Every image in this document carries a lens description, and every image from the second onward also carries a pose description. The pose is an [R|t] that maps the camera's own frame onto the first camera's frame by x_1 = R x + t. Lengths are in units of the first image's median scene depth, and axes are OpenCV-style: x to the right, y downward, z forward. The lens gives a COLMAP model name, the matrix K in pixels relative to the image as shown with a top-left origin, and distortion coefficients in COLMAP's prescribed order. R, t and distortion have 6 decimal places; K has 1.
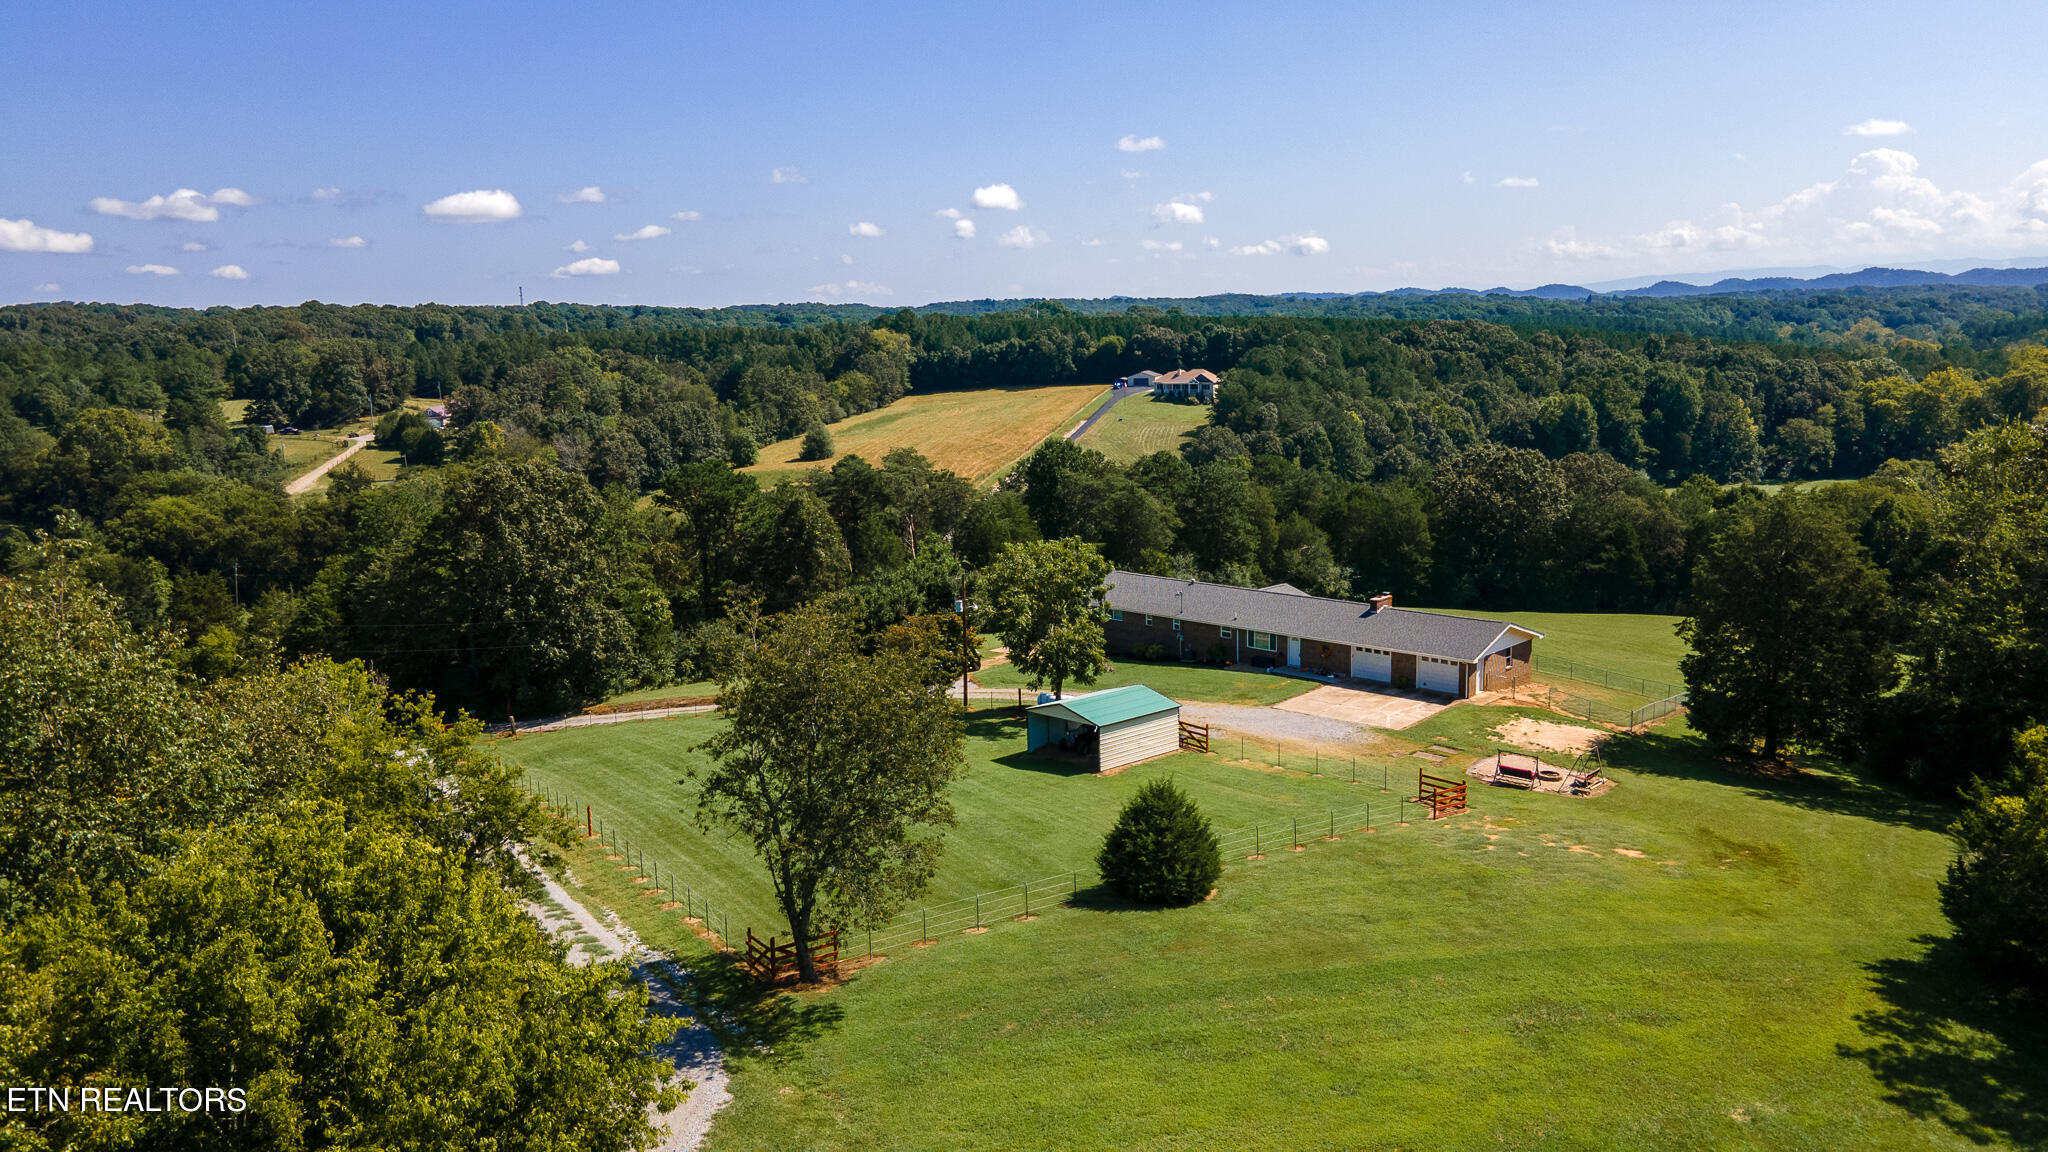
lens RADIAL K [[1494.7, 0, 1027.9], [0, 1494.7, 590.6], [0, 0, 1]] dist [0.034588, 0.013876]
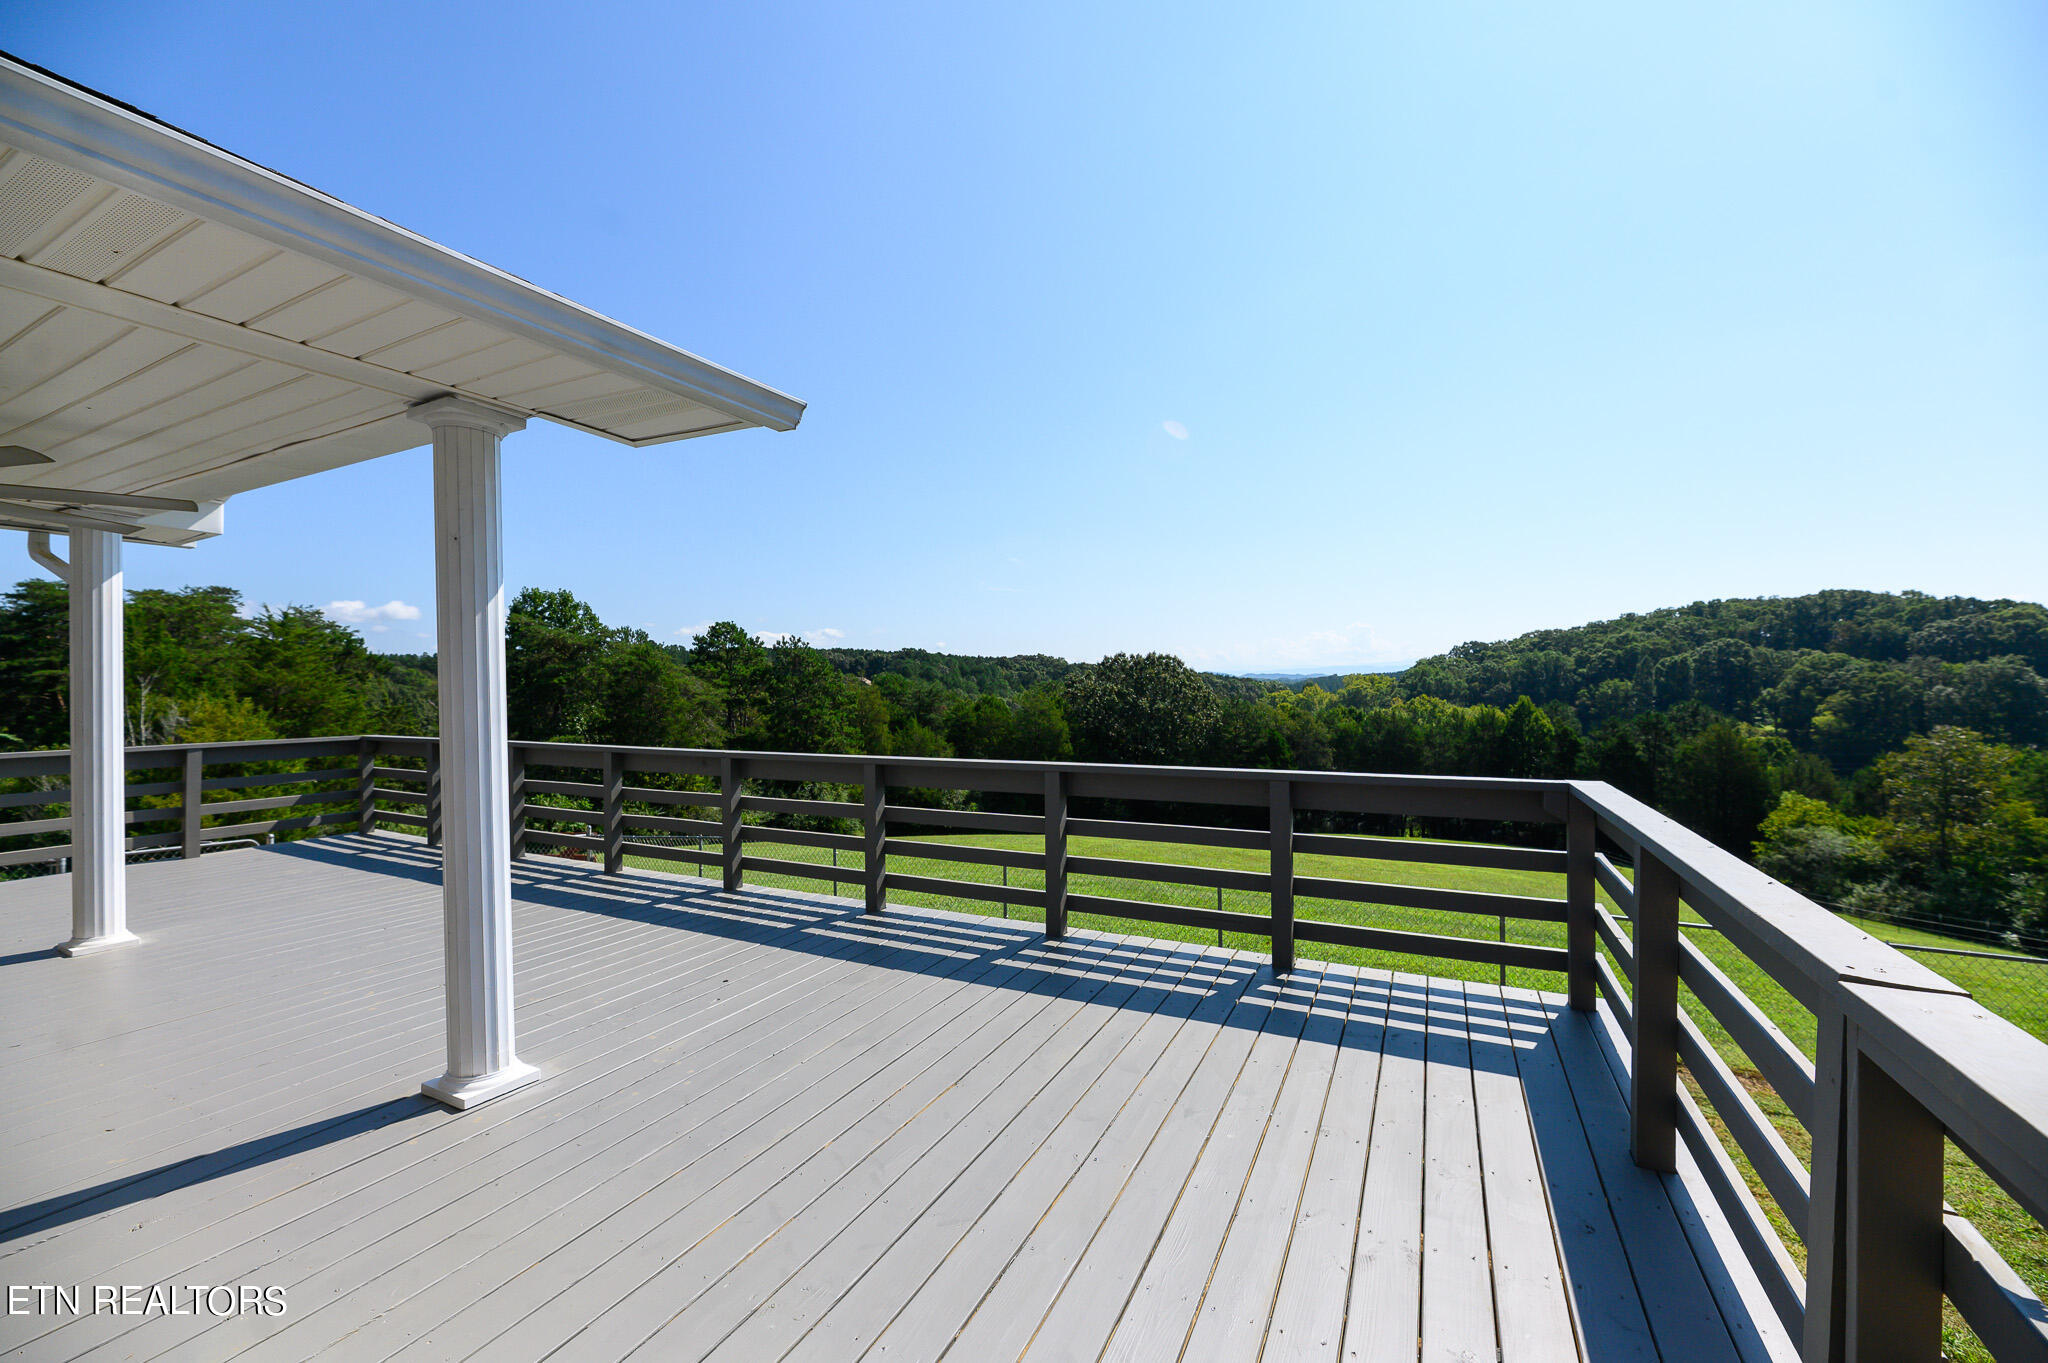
lens RADIAL K [[819.1, 0, 1018.6], [0, 819.1, 687.9], [0, 0, 1]] dist [-0.007528, -0.000493]
pose [[0.961418, 0.014855, 0.274692, 0.048605], [0.035631, 0.983405, -0.177890, 0.004901], [-0.272776, 0.180814, 0.944934, 0.246273]]
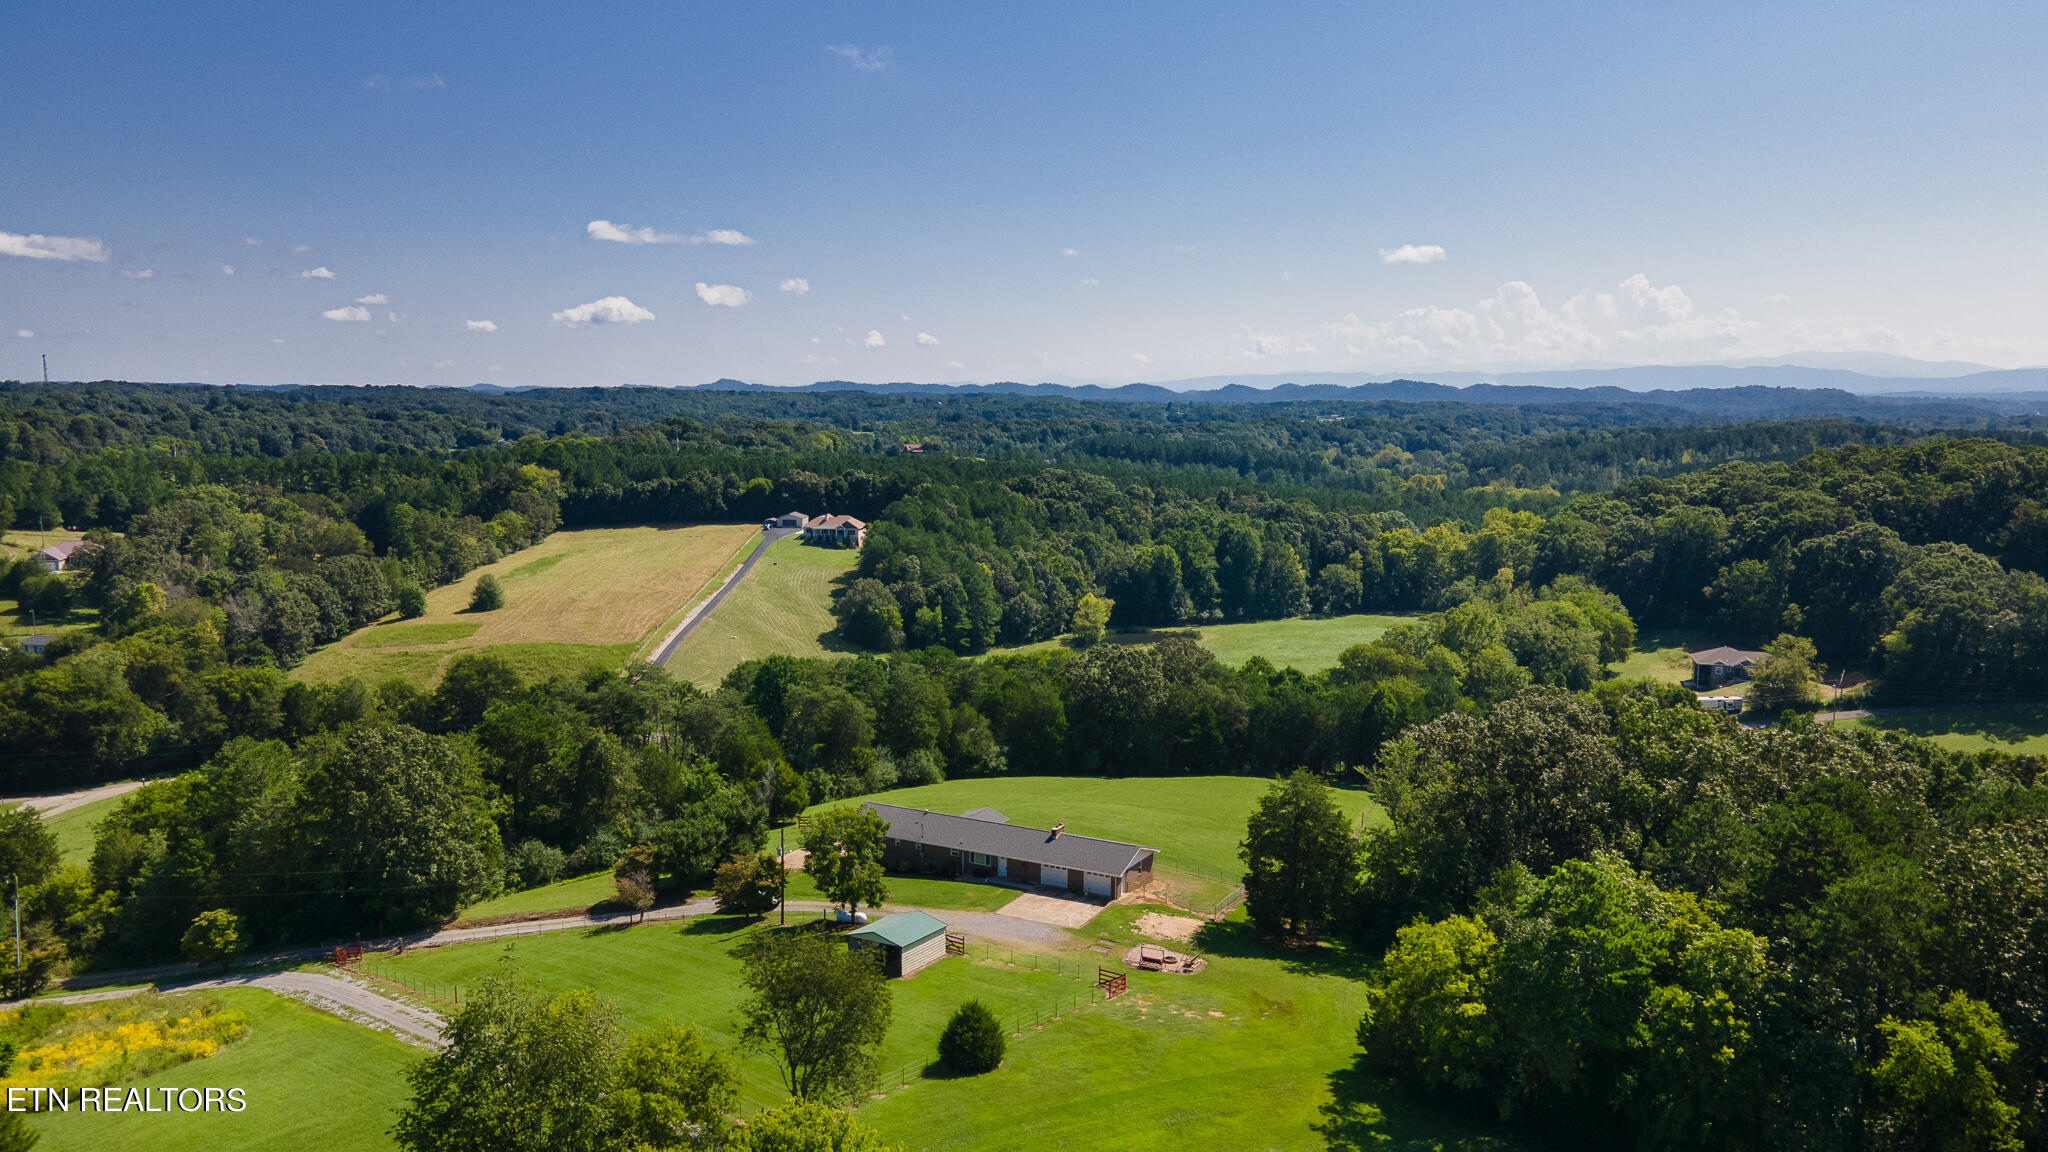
lens RADIAL K [[1494.7, 0, 1028.8], [0, 1494.7, 571.2], [0, 0, 1]] dist [0.034588, 0.013876]
pose [[0.966331, -0.001031, 0.257301, -0.040073], [0.018285, 0.997739, -0.064674, -0.034987], [-0.256652, 0.067201, 0.964165, -0.102218]]
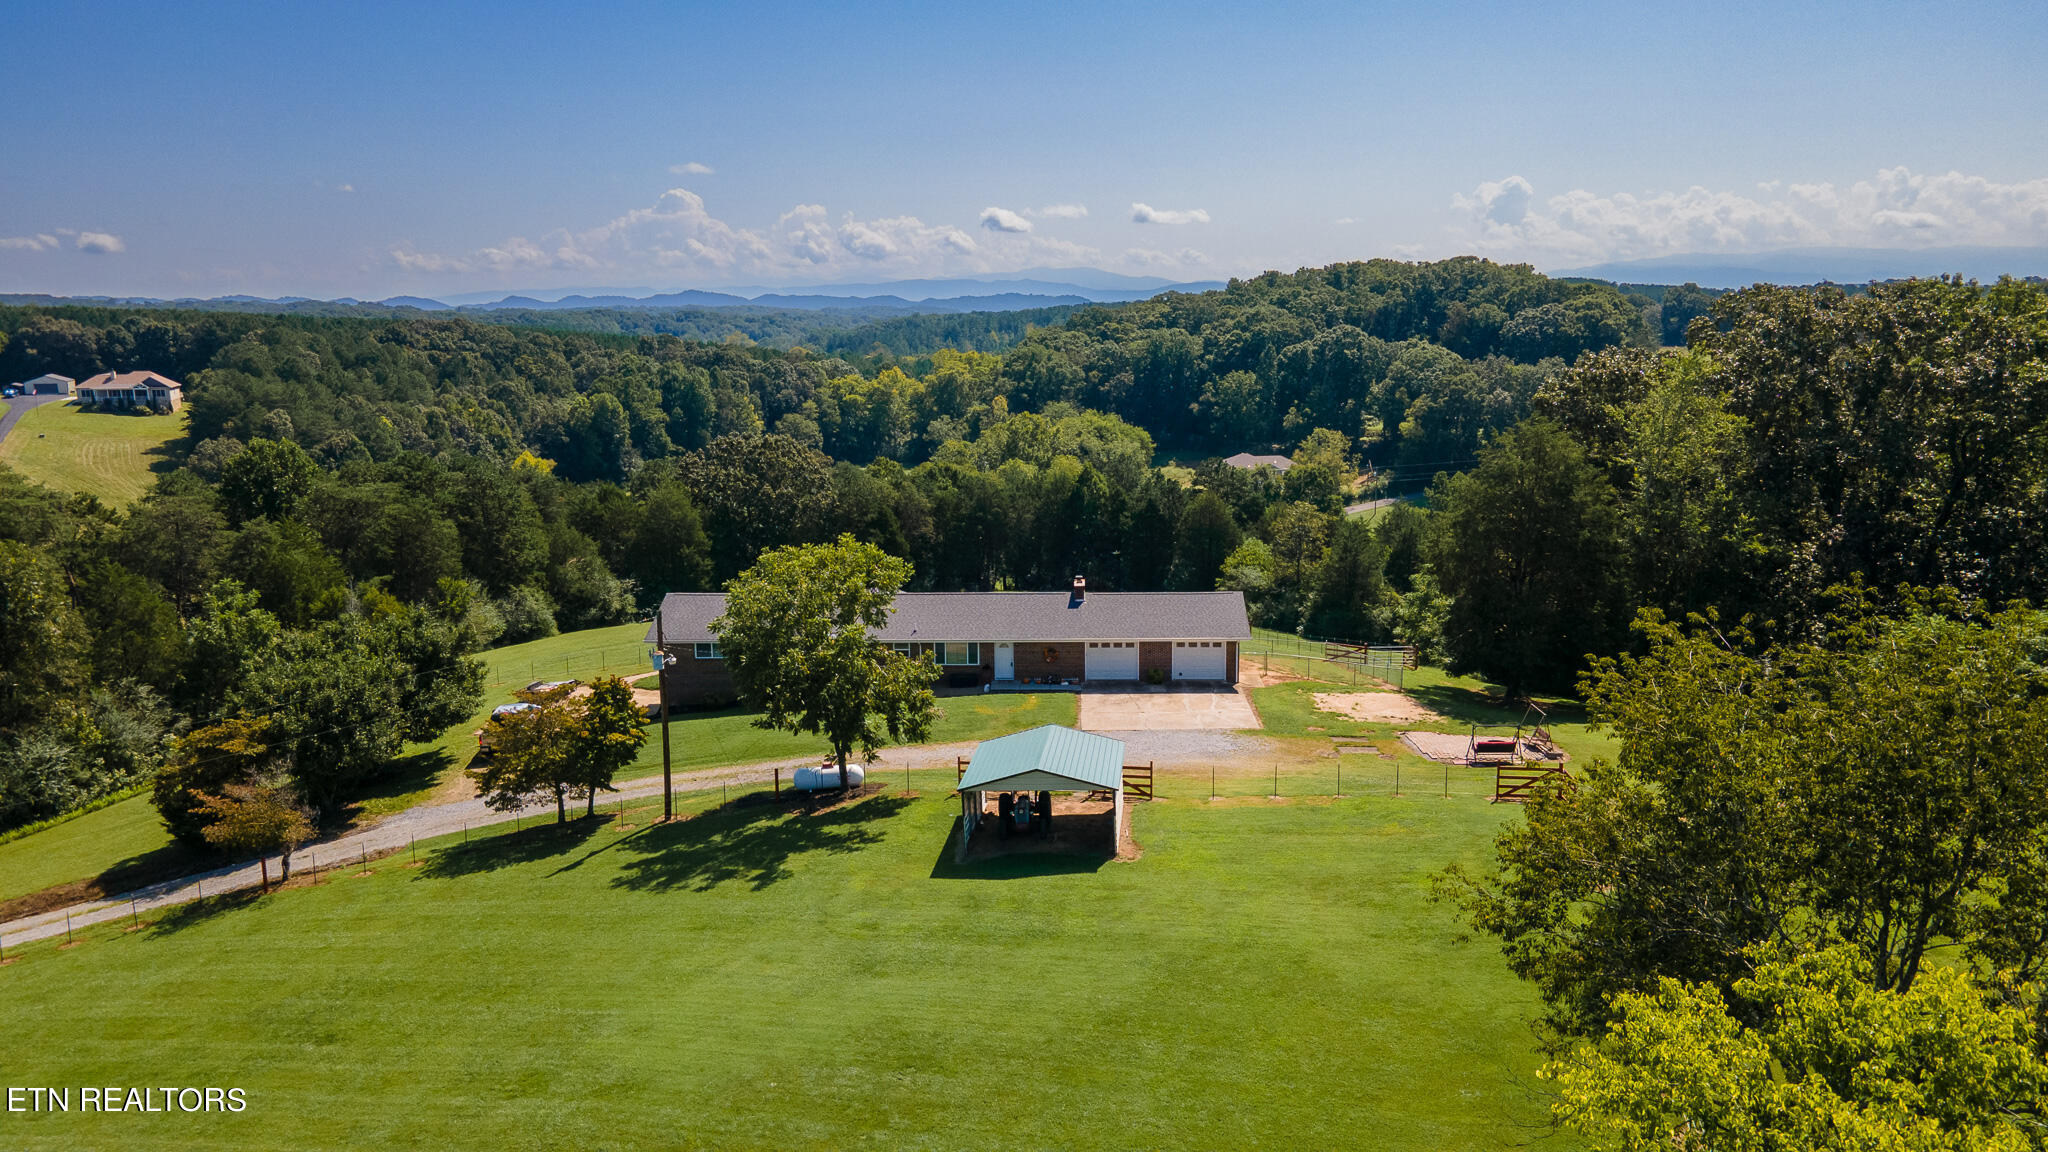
lens RADIAL K [[1494.7, 0, 1029.0], [0, 1494.7, 567.2], [0, 0, 1]] dist [0.034588, 0.013876]
pose [[0.749712, -0.097100, 0.654602, -0.075346], [0.112869, 0.993445, 0.018094, -0.005053], [-0.652068, 0.060320, 0.755757, 0.086966]]
